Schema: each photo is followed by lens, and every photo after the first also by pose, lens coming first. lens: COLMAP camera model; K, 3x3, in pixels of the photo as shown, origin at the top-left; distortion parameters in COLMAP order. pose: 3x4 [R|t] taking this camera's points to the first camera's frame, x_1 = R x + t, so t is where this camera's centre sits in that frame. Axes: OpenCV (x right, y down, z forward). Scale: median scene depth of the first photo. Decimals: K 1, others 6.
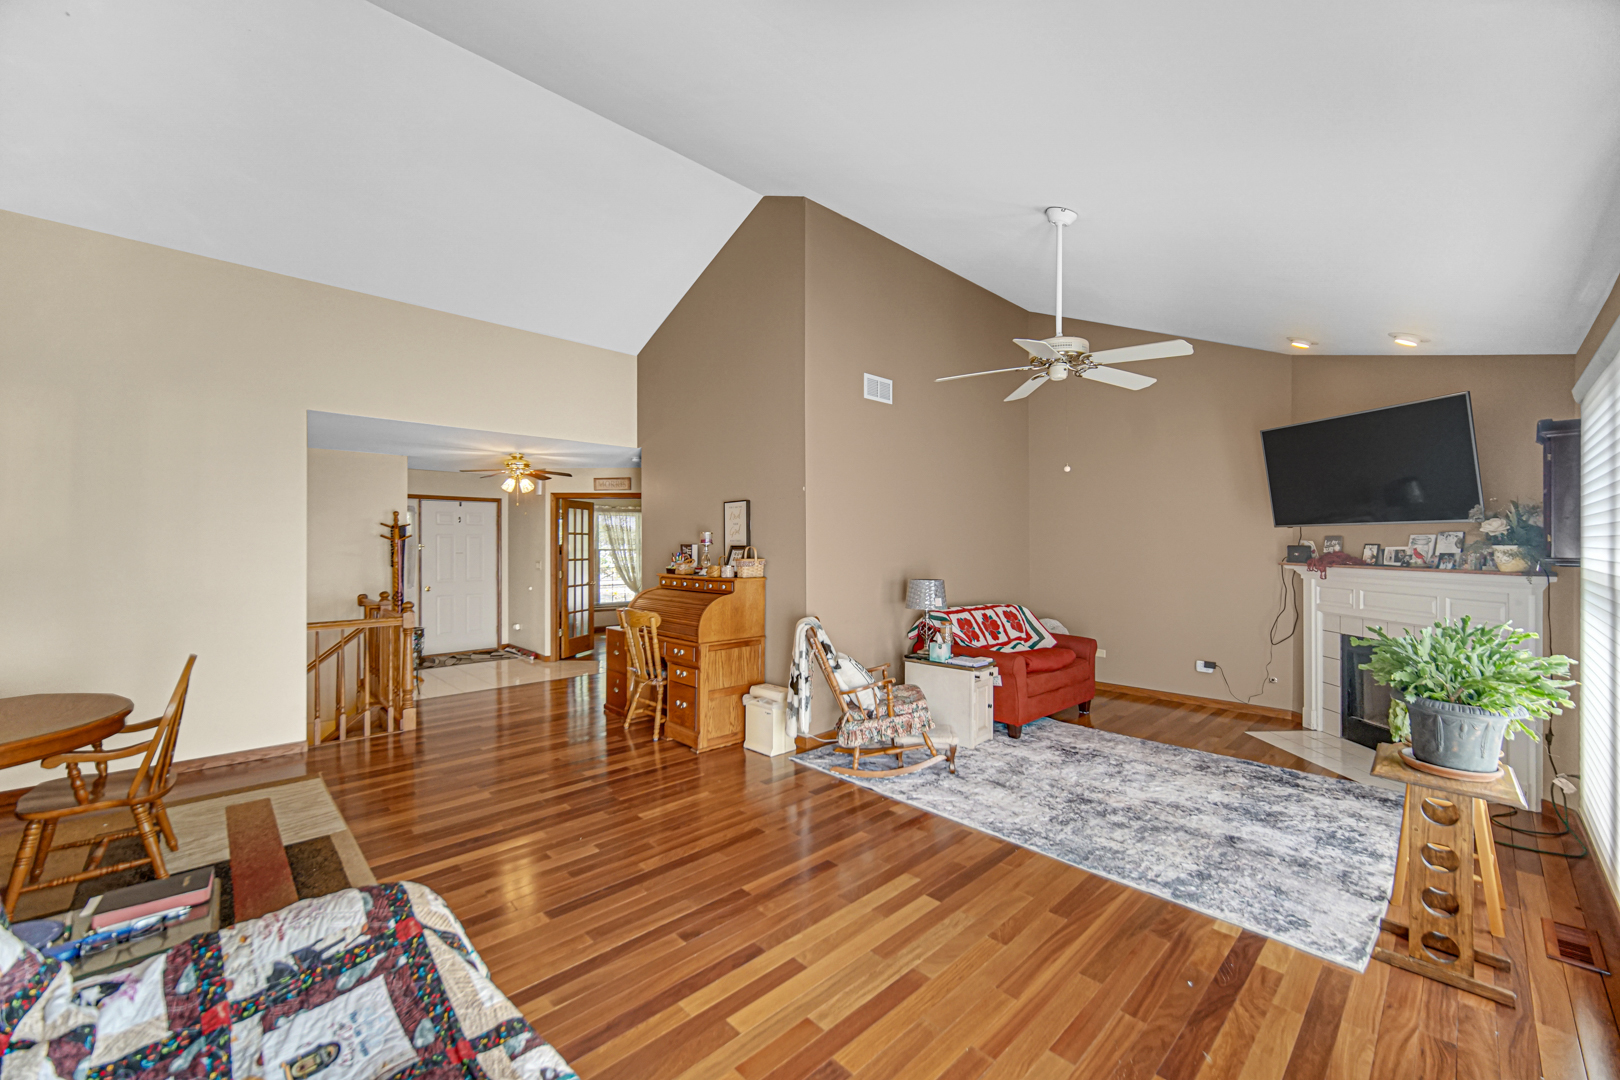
lens RADIAL K [[641.2, 0, 810.9], [0, 641.2, 541.6], [0, 0, 1]] dist [-0.002404, 0.000865]
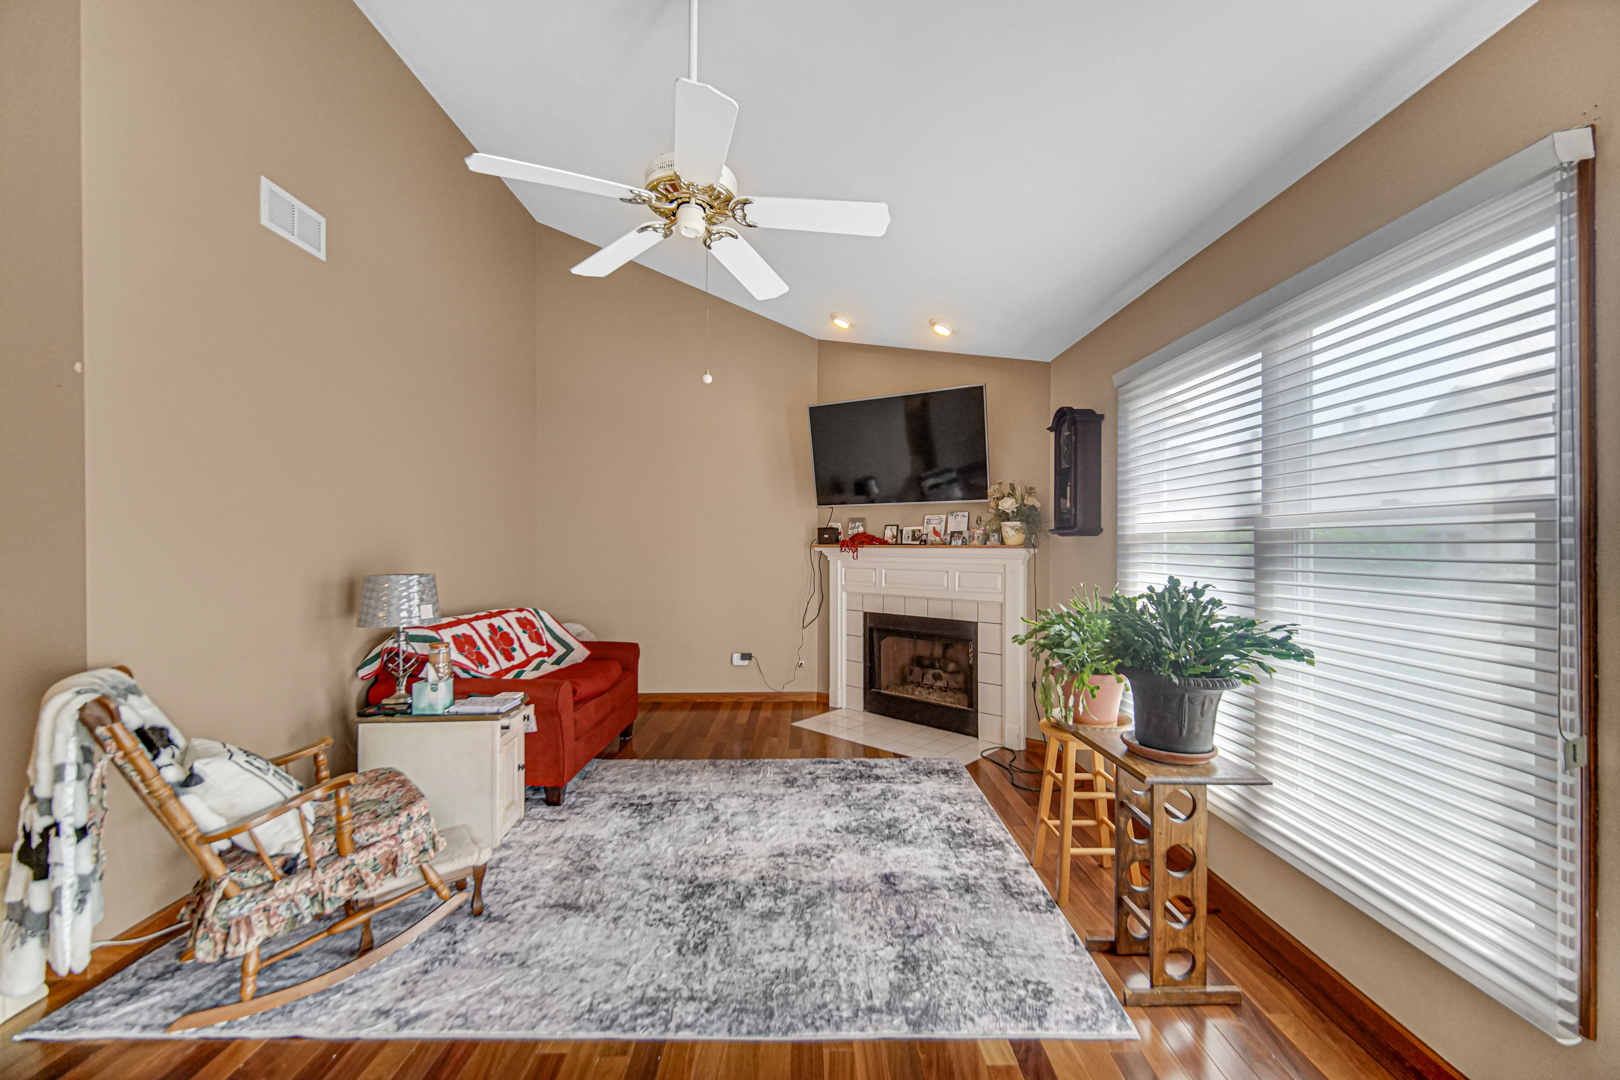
lens RADIAL K [[641.2, 0, 813.7], [0, 641.2, 544.8], [0, 0, 1]] dist [-0.002404, 0.000865]
pose [[0.680922, -0.001243, 0.732354, 0.011697], [-0.000977, 0.999996, 0.002605, 0.037379], [-0.732355, -0.002489, 0.680919, 0.405983]]
